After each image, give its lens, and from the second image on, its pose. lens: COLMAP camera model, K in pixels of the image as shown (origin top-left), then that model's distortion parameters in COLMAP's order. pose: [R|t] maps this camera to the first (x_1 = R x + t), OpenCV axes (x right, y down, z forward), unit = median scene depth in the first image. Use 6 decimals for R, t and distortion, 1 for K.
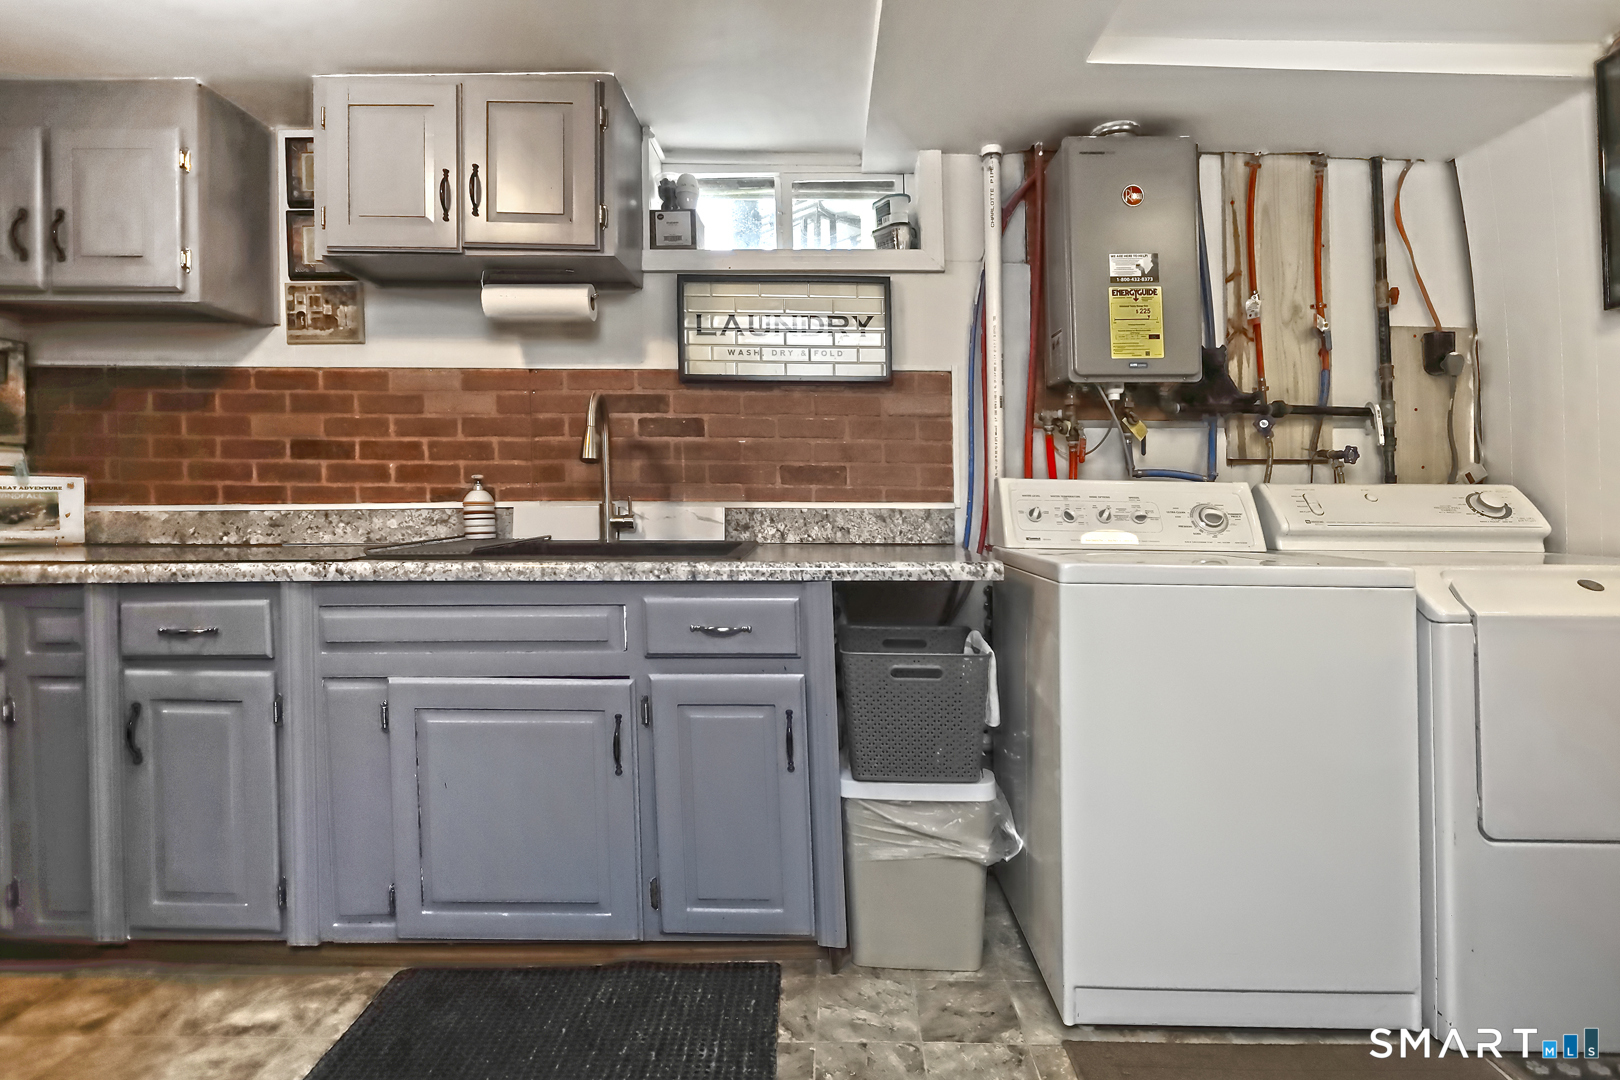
lens RADIAL K [[759.8, 0, 810.2], [0, 759.8, 537.6], [0, 0, 1]] dist [-0.015140, -0.000194]
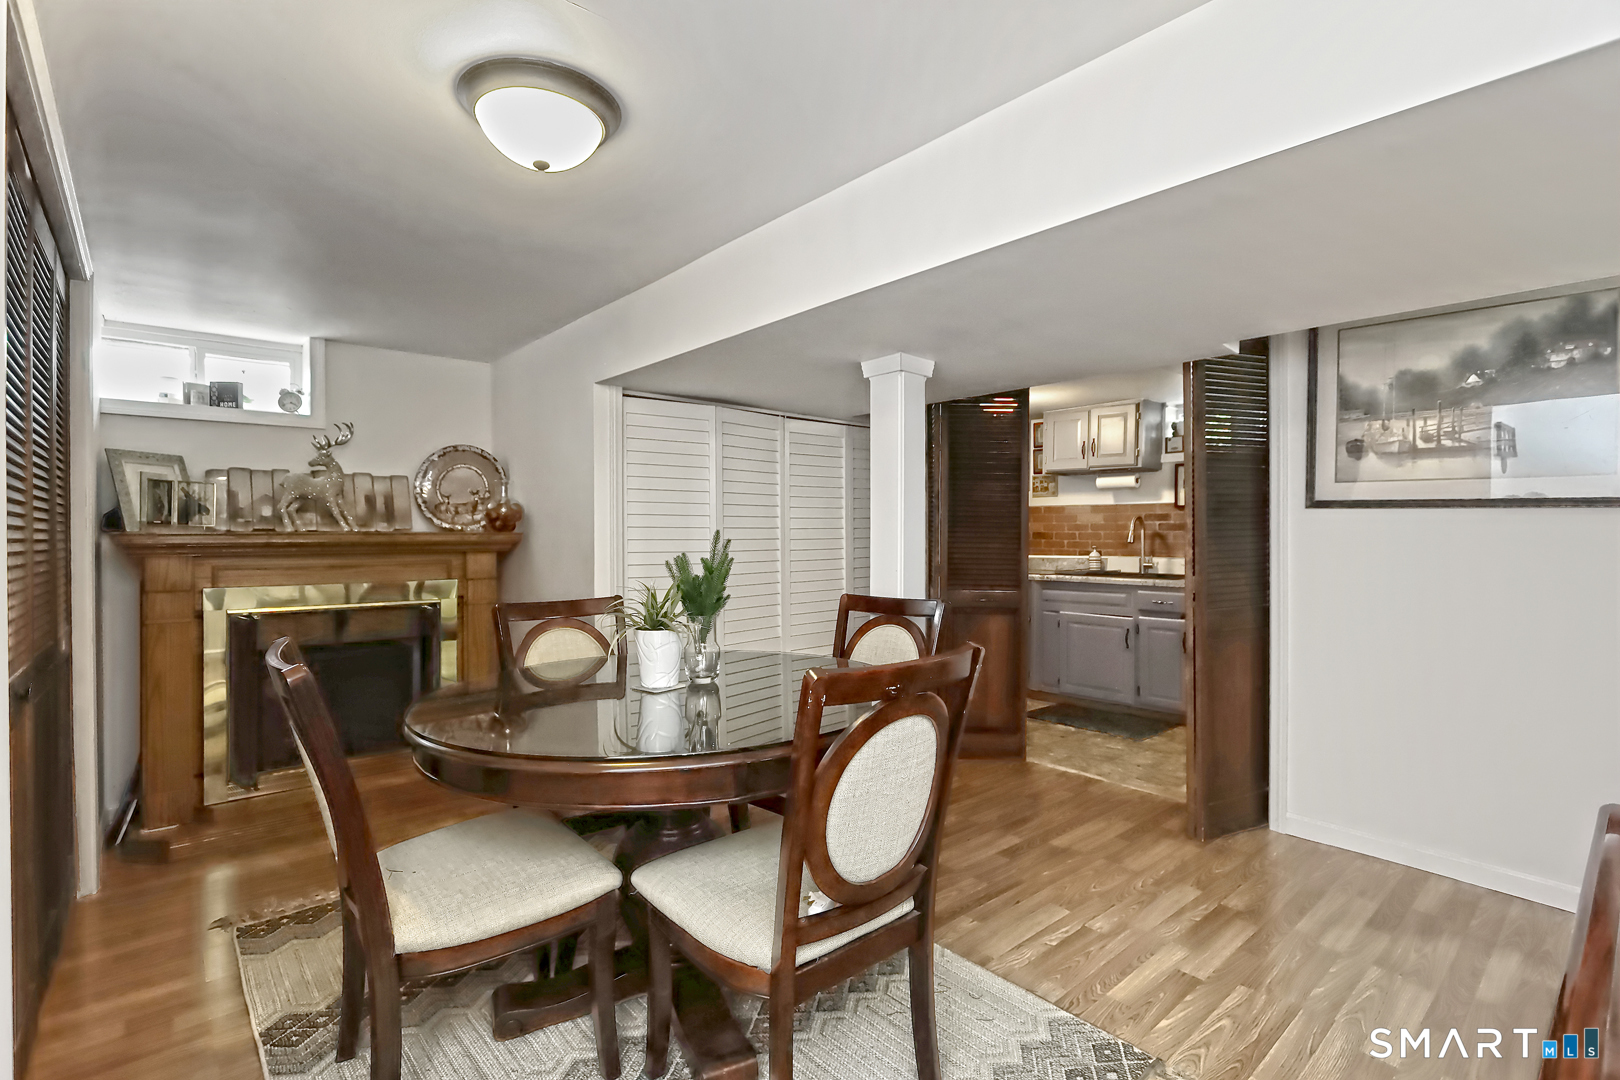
lens RADIAL K [[759.8, 0, 814.3], [0, 759.8, 545.8], [0, 0, 1]] dist [-0.015140, -0.000194]
pose [[0.660094, 0.013670, -0.751059, 0.892134], [-0.041350, 0.998980, -0.018159, 0.006199], [0.750044, 0.043043, 0.659986, -1.463710]]
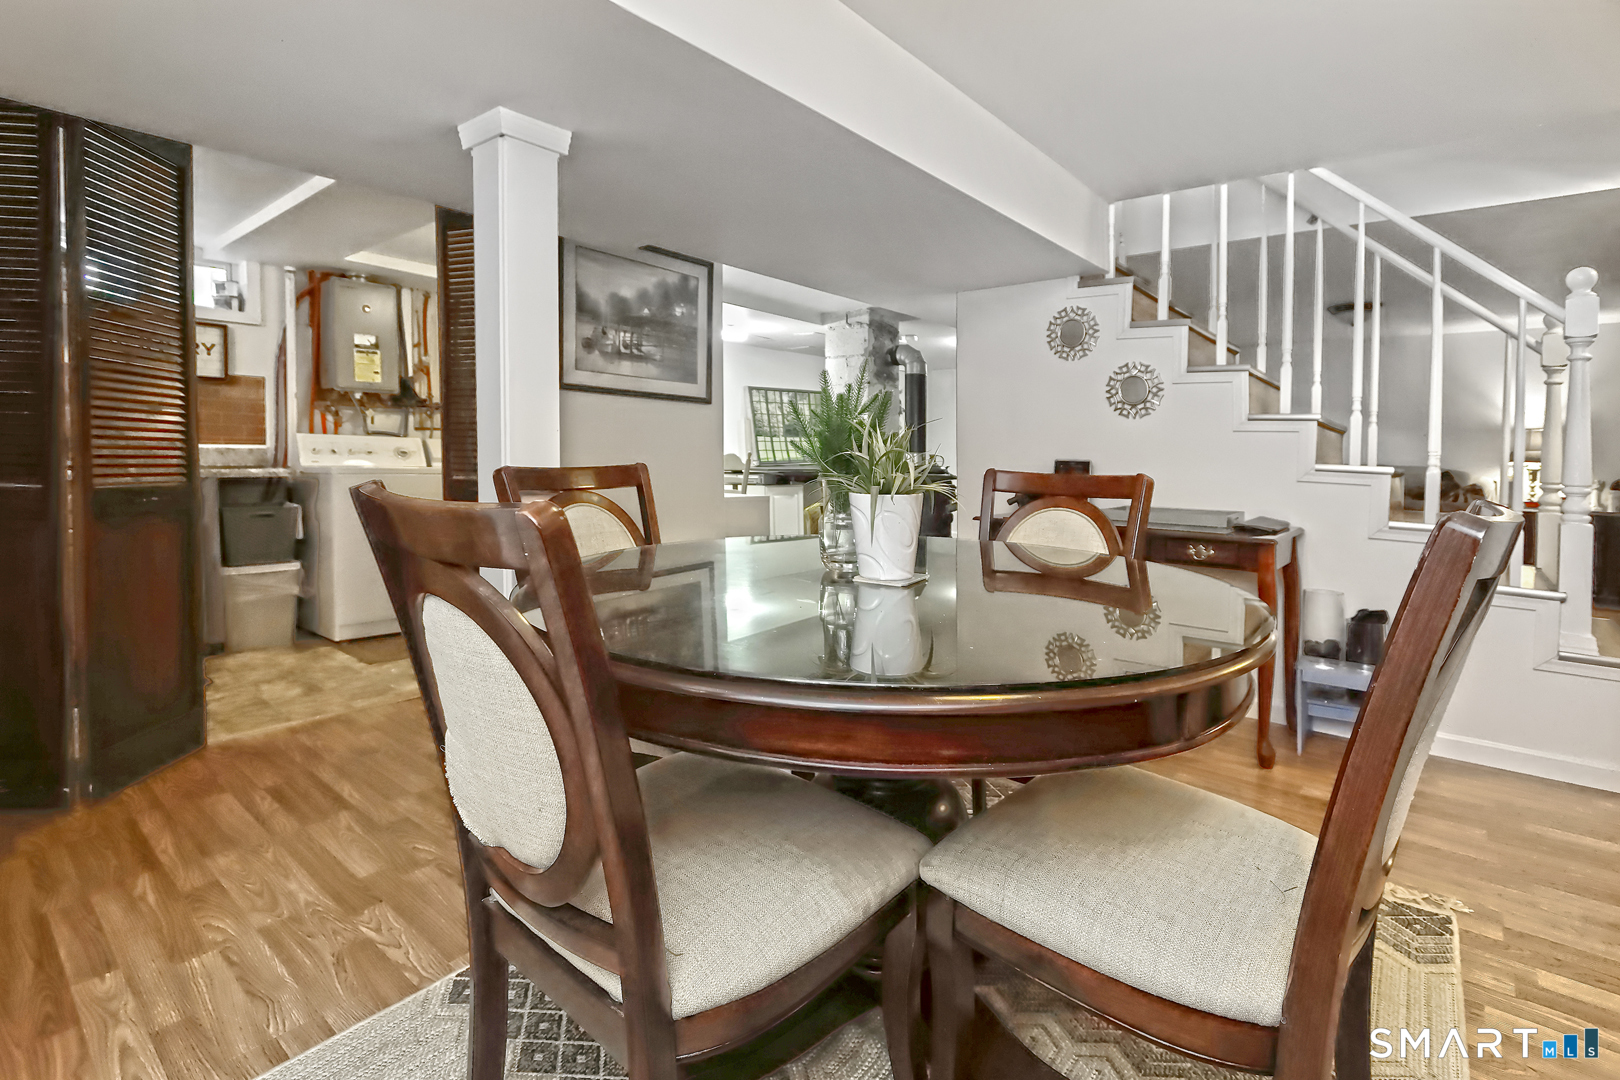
lens RADIAL K [[759.8, 0, 845.7], [0, 759.8, 450.1], [0, 0, 1]] dist [-0.015140, -0.000194]
pose [[0.607161, 0.006325, 0.794554, -0.437380], [0.029401, 0.999105, -0.030420, 0.067867], [-0.794035, 0.041831, 0.606431, -1.326613]]
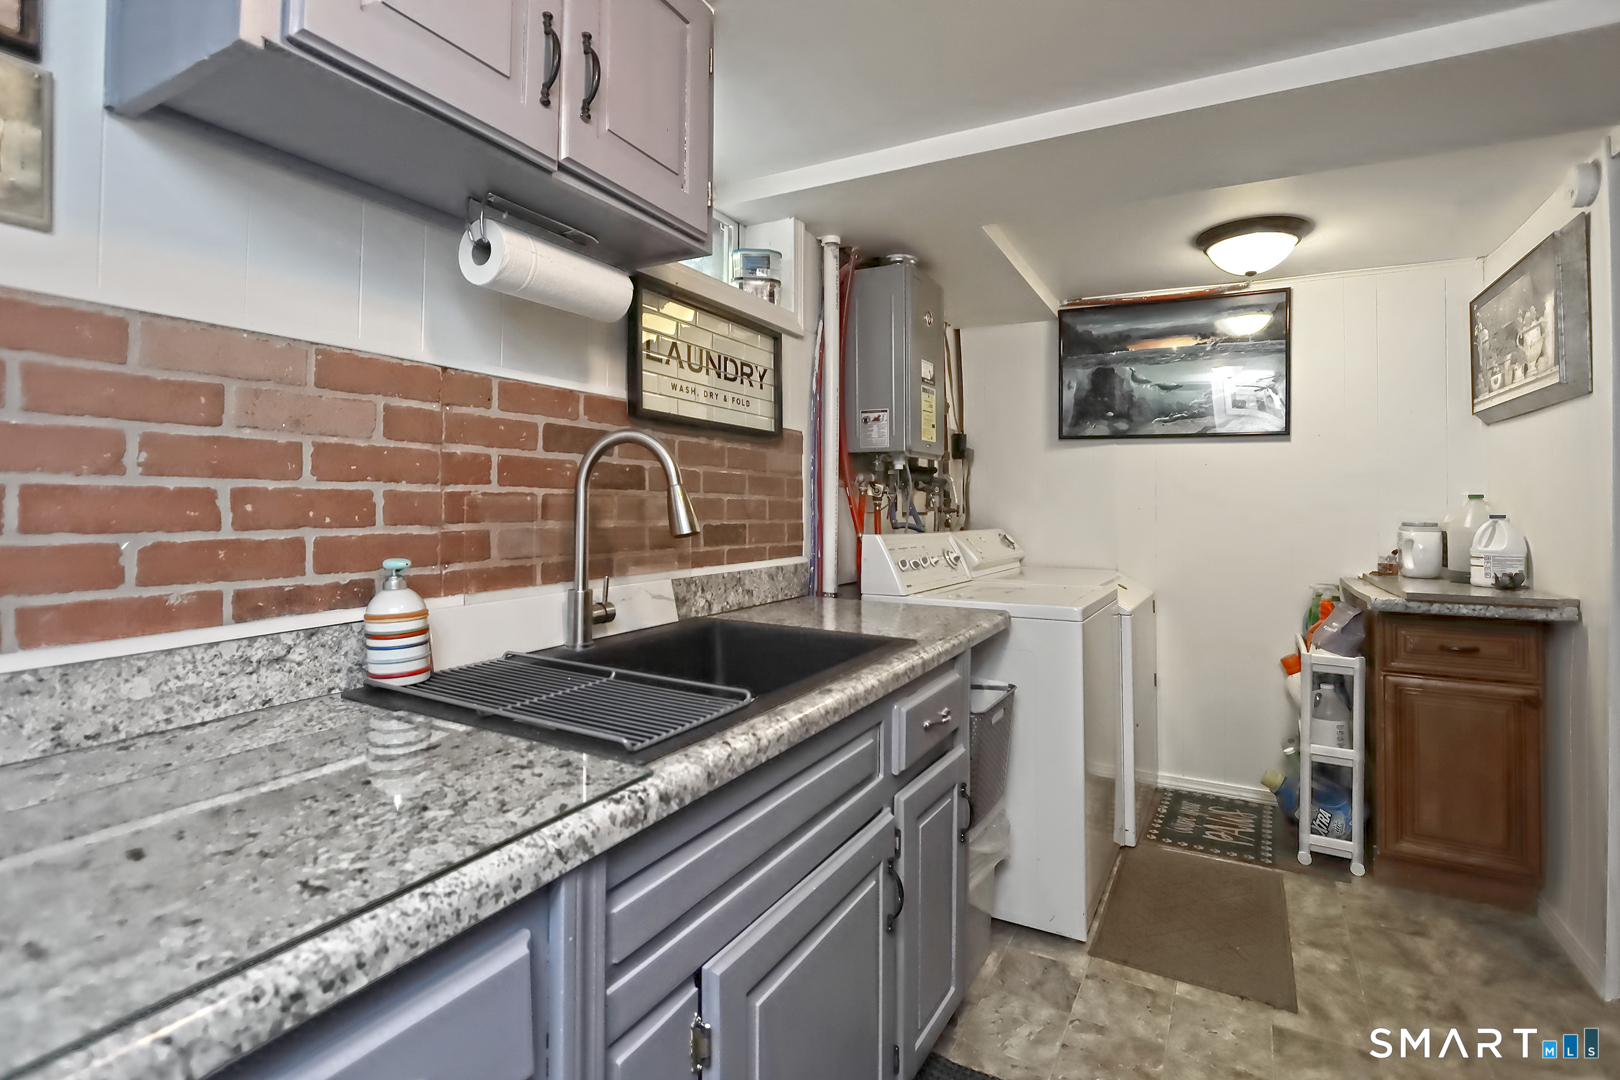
lens RADIAL K [[759.8, 0, 799.5], [0, 759.8, 499.7], [0, 0, 1]] dist [-0.015140, -0.000194]
pose [[0.483706, 0.004459, 0.875219, -0.748573], [0.037475, 0.998964, -0.025801, -0.098339], [-0.874428, 0.045279, 0.483038, 0.498919]]
